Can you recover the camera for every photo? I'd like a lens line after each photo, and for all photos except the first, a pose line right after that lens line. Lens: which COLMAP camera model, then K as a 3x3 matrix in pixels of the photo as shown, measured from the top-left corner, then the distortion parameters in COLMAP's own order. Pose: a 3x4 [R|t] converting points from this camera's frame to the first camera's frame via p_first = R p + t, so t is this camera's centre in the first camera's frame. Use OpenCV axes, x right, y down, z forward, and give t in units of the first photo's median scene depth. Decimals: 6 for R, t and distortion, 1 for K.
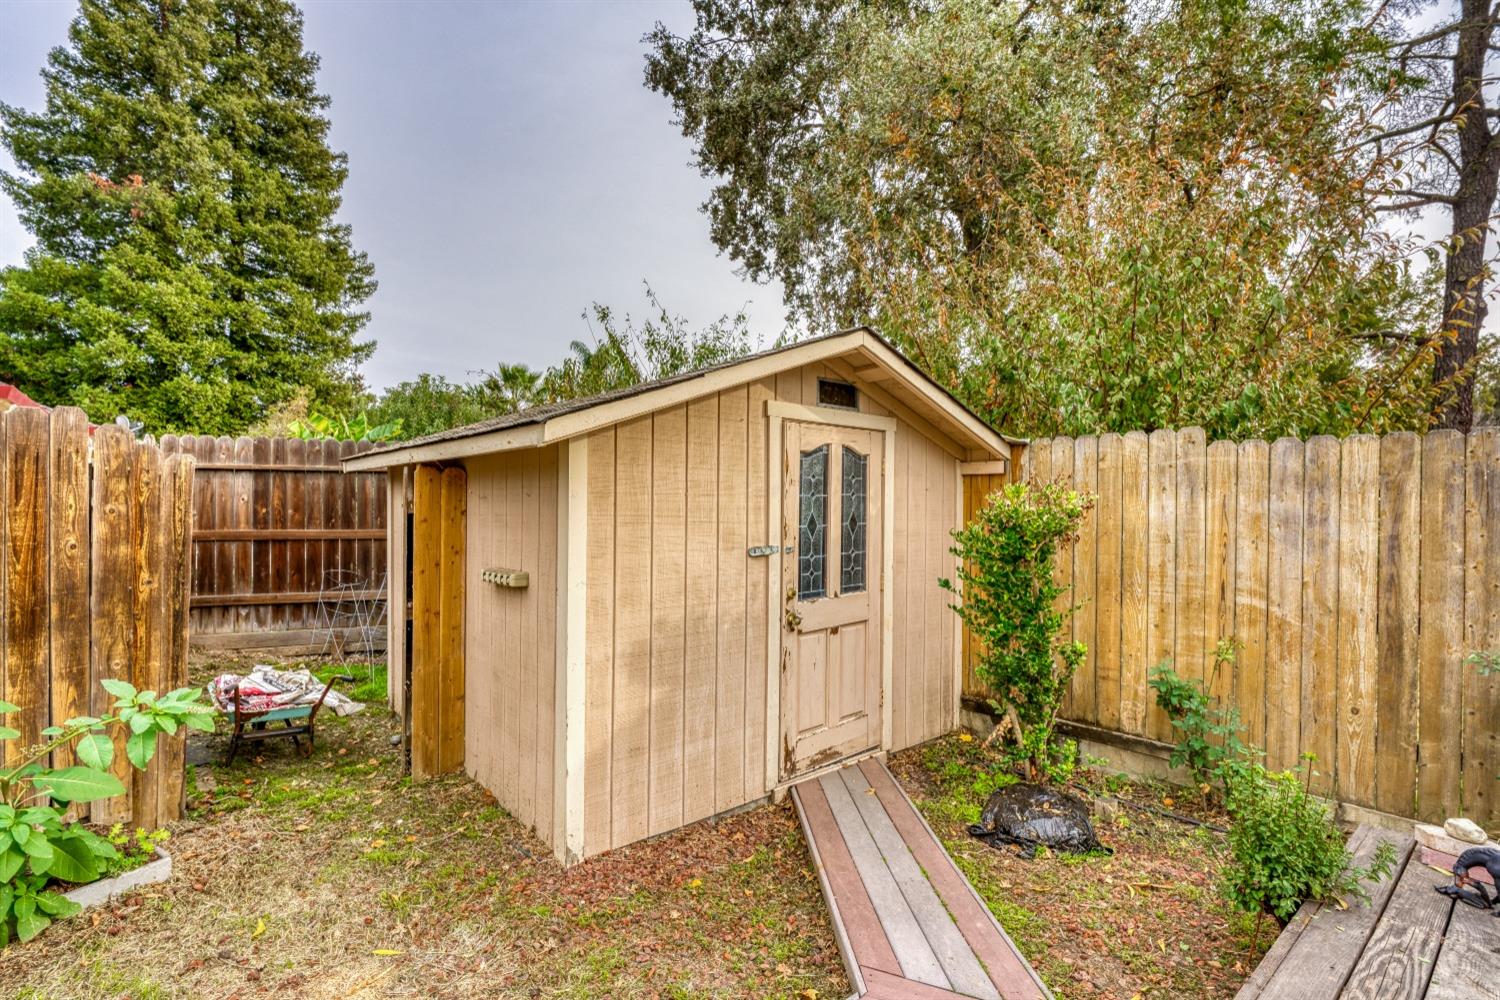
lens RADIAL K [[699.5, 0, 745.7], [0, 699.5, 502.7], [0, 0, 1]] dist [-0.009440, 0.000359]
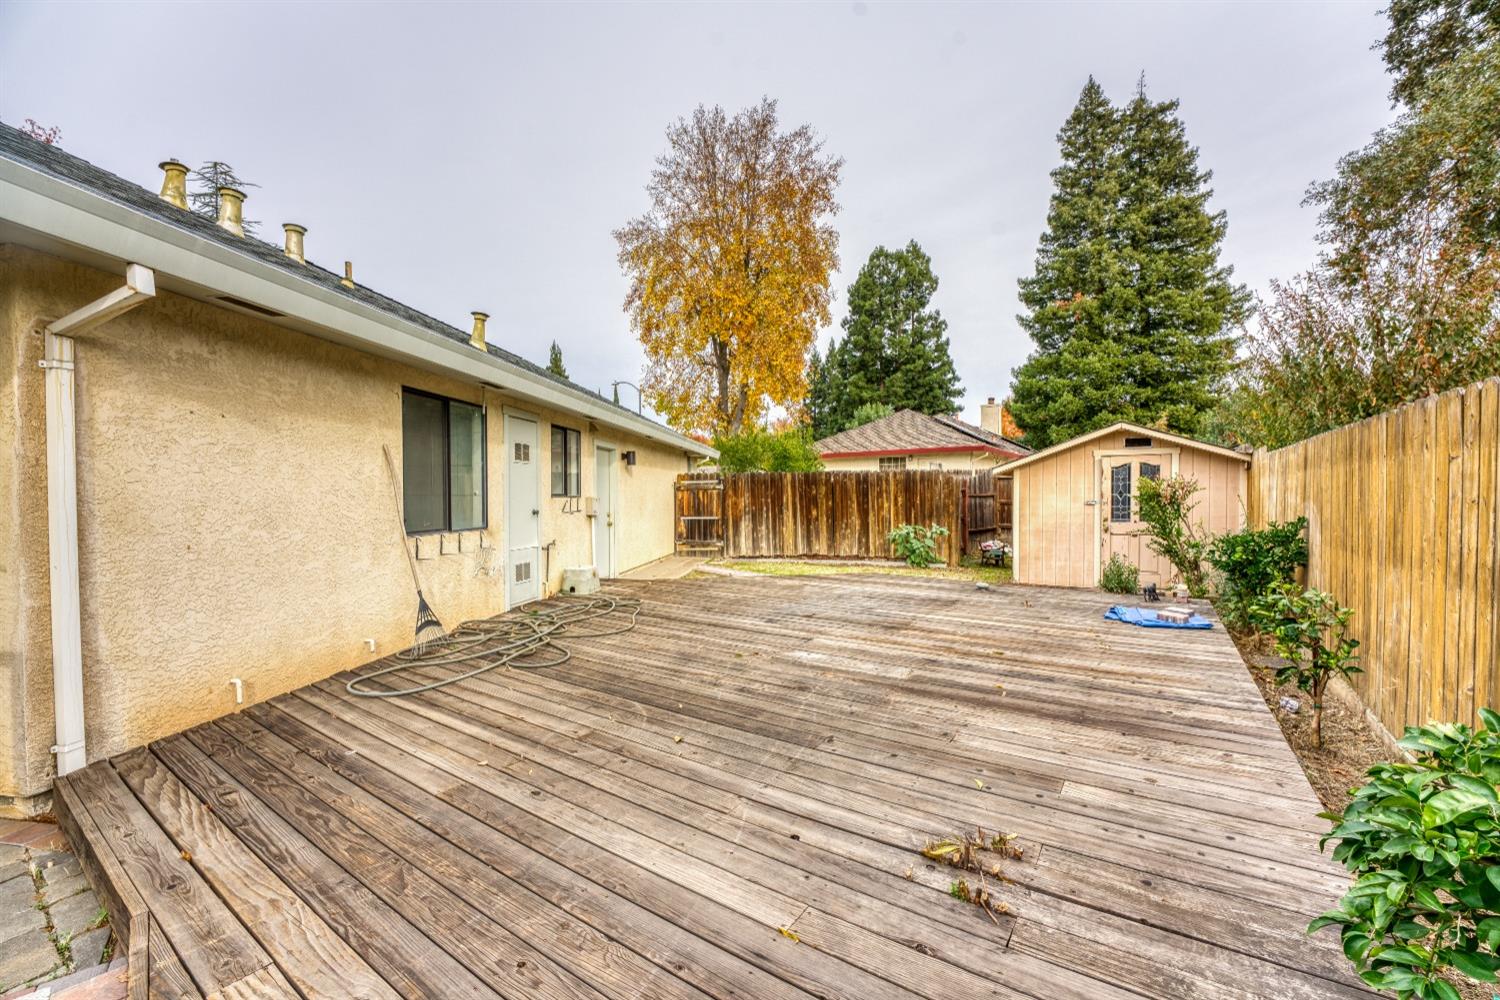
lens RADIAL K [[601.2, 0, 749.9], [0, 601.2, 505.9], [0, 0, 1]] dist [-0.025162, 0.001167]
pose [[0.272835, 0.009605, -0.962013, 0.246880], [0.010079, 0.999867, 0.012841, 0.004325], [0.962008, -0.013200, 0.272701, -0.126615]]
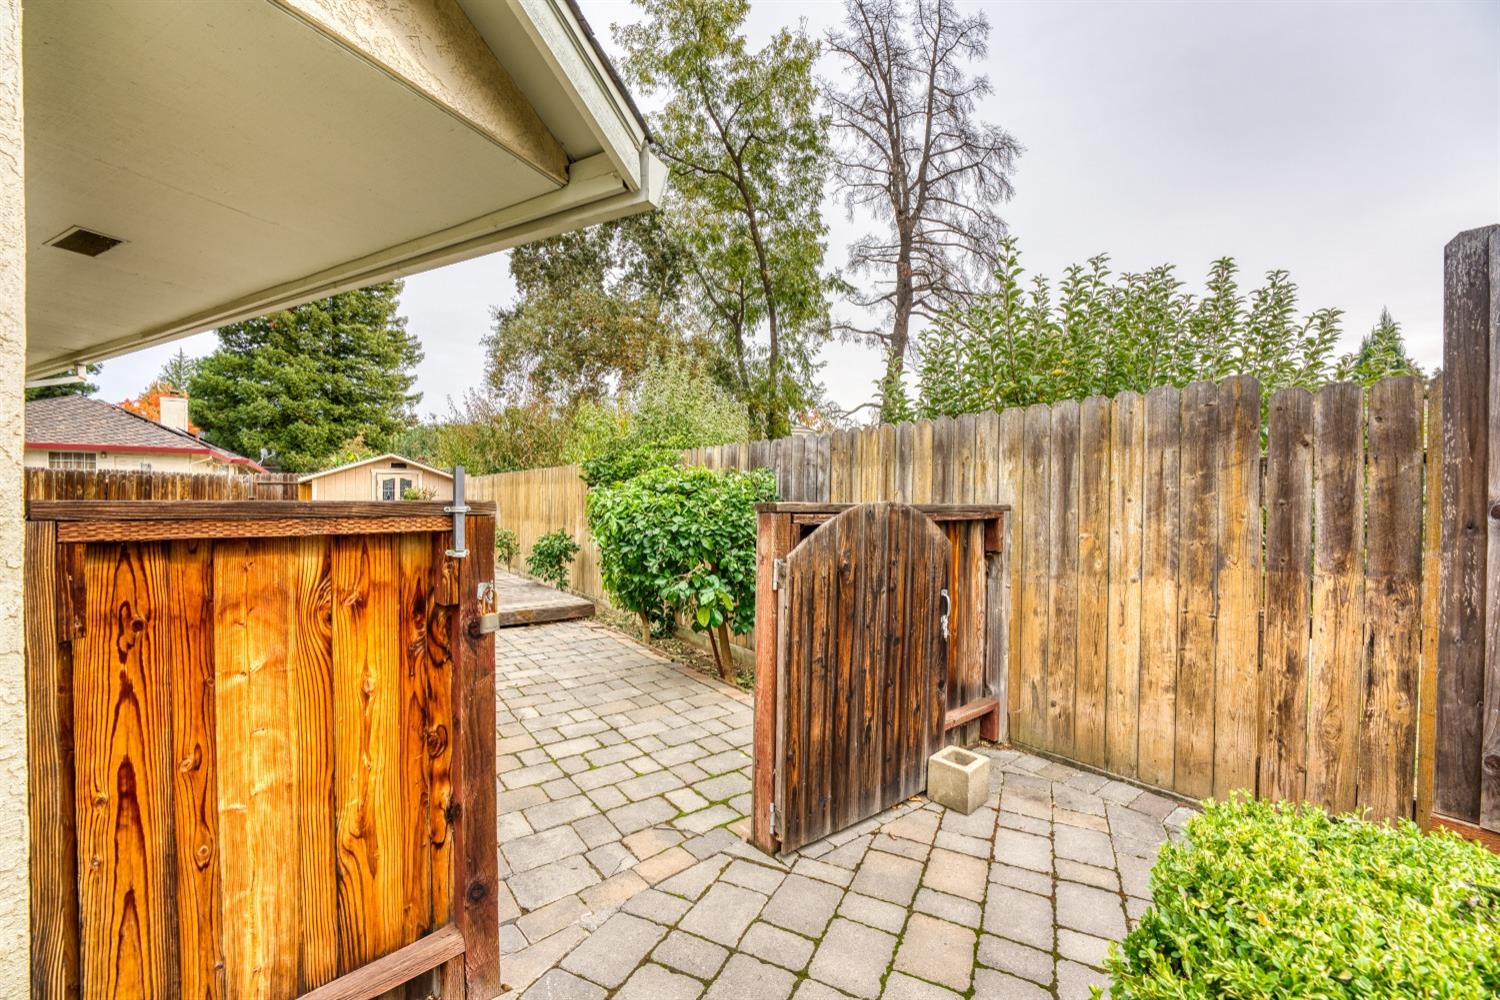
lens RADIAL K [[601.2, 0, 746.0], [0, 601.2, 504.0], [0, 0, 1]] dist [-0.025162, 0.001167]
pose [[0.997675, -0.001520, -0.068133, 0.324364], [0.002016, 0.999972, 0.007220, 0.006367], [0.068120, -0.007341, 0.997650, -0.316285]]
